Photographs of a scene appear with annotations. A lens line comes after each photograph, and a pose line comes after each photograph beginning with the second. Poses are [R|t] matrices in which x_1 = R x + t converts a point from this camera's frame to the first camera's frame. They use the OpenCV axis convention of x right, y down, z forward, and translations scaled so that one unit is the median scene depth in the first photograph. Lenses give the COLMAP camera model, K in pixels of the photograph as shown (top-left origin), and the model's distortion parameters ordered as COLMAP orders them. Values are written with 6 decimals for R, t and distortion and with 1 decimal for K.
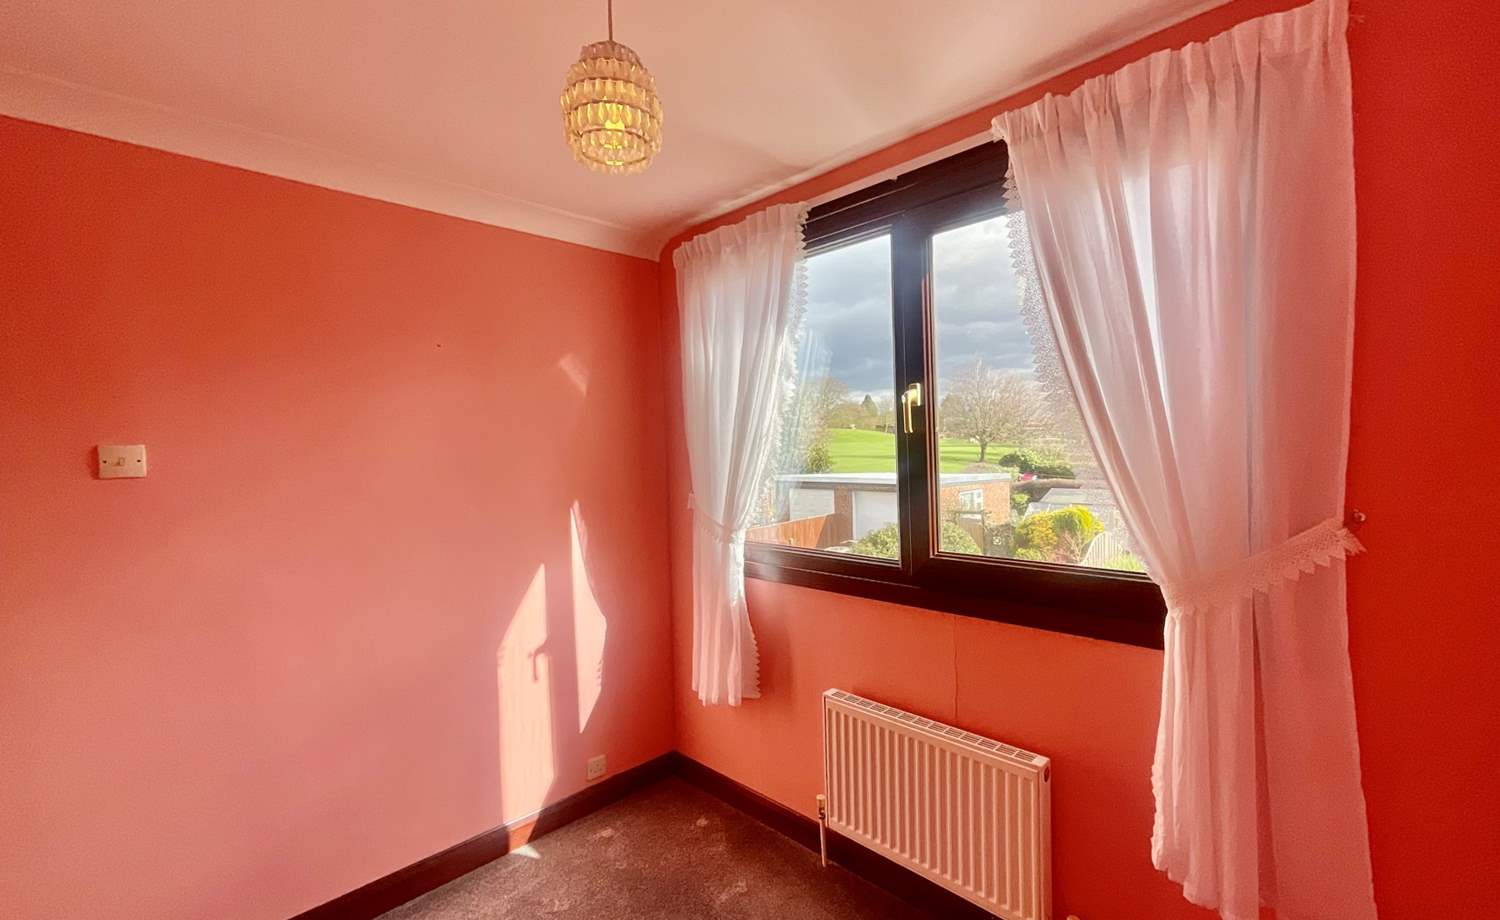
lens RADIAL K [[606.7, 0, 750.0], [0, 606.7, 460.0], [0, 0, 1]] dist [0.001799, 0.000383]
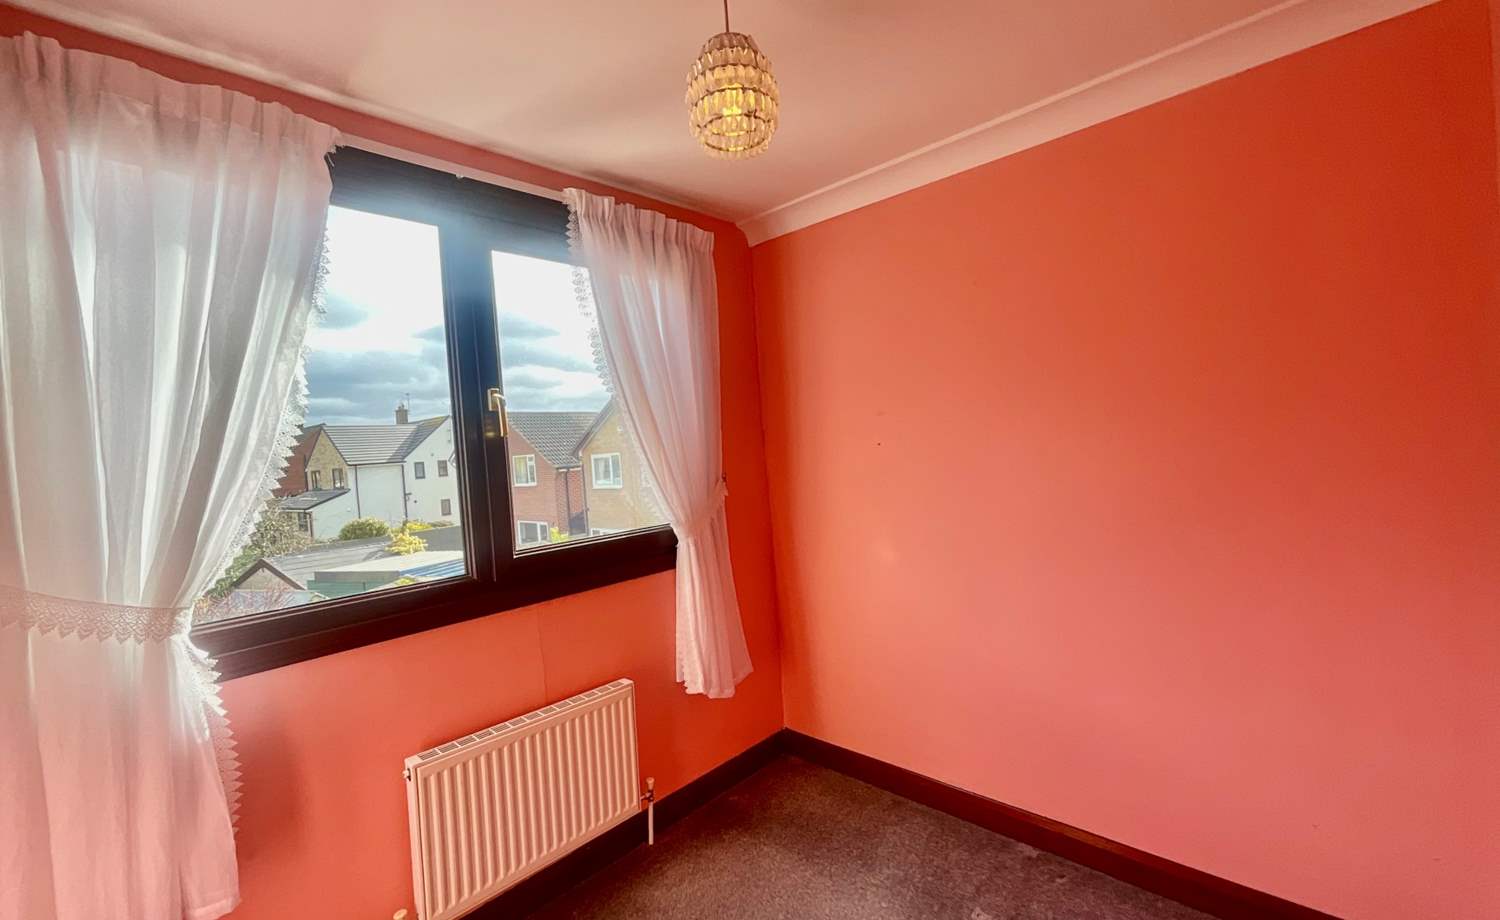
lens RADIAL K [[606.7, 0, 750.0], [0, 606.7, 460.0], [0, 0, 1]] dist [0.001799, 0.000383]
pose [[0.010641, 0.010053, 0.999893, -0.764468], [0.094290, 0.995484, -0.011012, 0.046473], [-0.995488, 0.094397, 0.009646, 0.597549]]
